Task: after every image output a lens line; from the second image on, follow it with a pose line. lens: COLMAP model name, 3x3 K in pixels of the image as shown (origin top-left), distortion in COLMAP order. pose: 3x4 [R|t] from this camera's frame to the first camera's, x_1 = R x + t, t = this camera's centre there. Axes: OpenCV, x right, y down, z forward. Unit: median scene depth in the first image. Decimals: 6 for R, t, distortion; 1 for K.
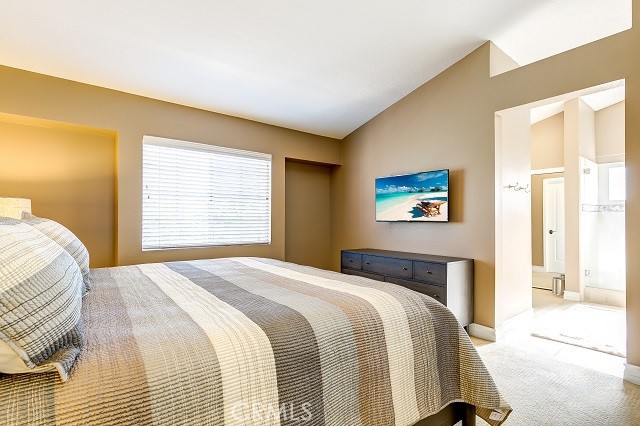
lens RADIAL K [[309.2, 0, 321.8], [0, 309.2, 213.2], [0, 0, 1]] dist [-0.000532, -0.000315]
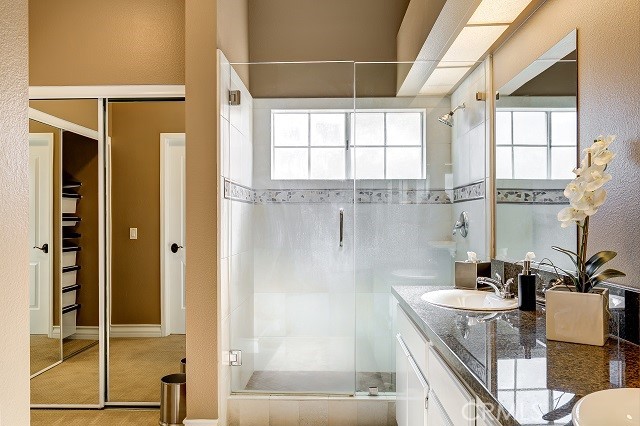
lens RADIAL K [[521.0, 0, 318.6], [0, 521.0, 217.1], [0, 0, 1]] dist [-0.010510, -0.003881]
pose [[0.632393, 0.003224, 0.774641, 0.420119], [-0.004989, 0.999988, -0.000090, 0.010291], [-0.774632, -0.003808, 0.632401, 0.504229]]
